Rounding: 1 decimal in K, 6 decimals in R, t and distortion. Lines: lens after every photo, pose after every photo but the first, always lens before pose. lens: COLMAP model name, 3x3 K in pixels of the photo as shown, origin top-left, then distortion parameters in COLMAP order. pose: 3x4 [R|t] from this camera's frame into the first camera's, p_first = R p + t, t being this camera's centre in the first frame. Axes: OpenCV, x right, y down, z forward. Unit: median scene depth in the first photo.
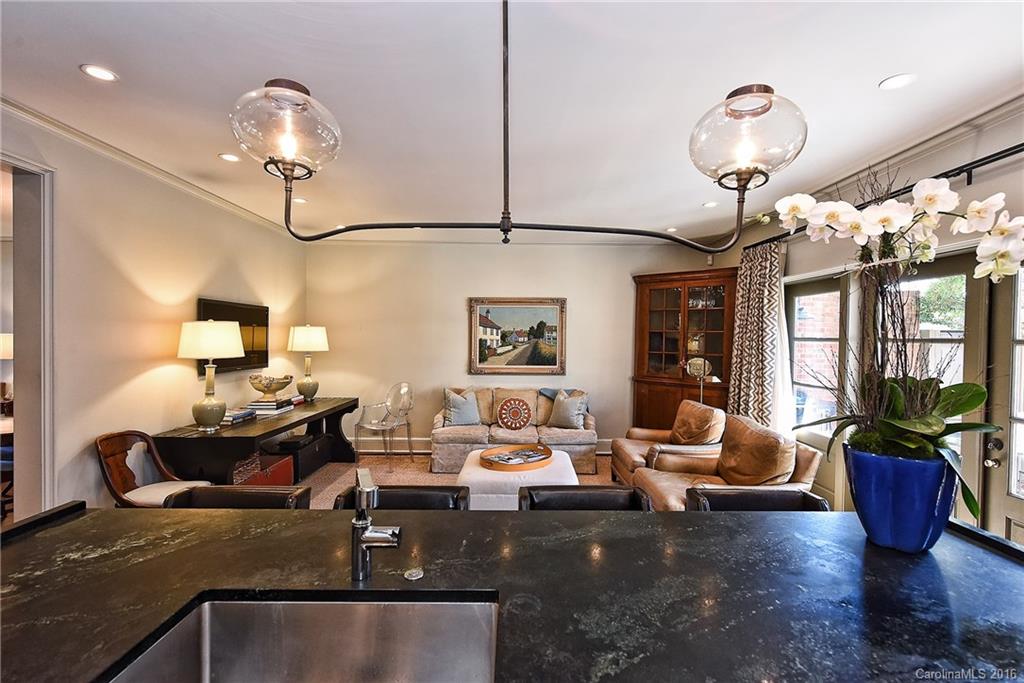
lens RADIAL K [[463.2, 0, 512.0], [0, 463.2, 341.5], [0, 0, 1]] dist [-0.000993, -0.000319]
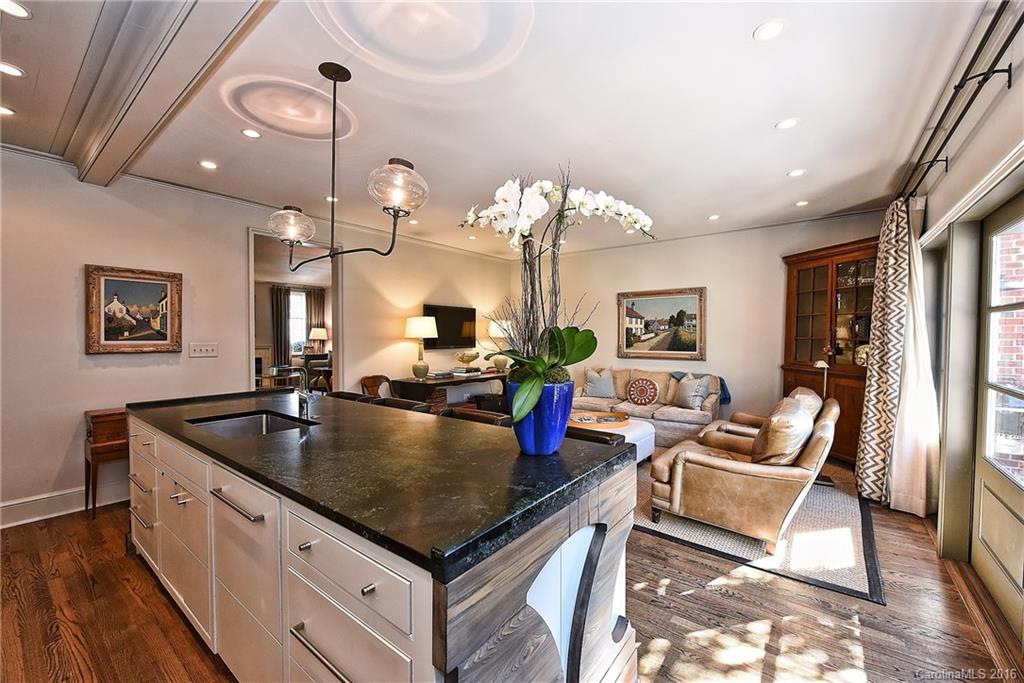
lens RADIAL K [[413.6, 0, 512.0], [0, 413.6, 341.5], [0, 0, 1]] dist [0.001467, 0.000017]
pose [[0.788943, 0.001603, -0.614464, 0.378618], [-0.000660, 0.999998, 0.001761, 0.030385], [0.614465, -0.000984, 0.788943, -0.002545]]
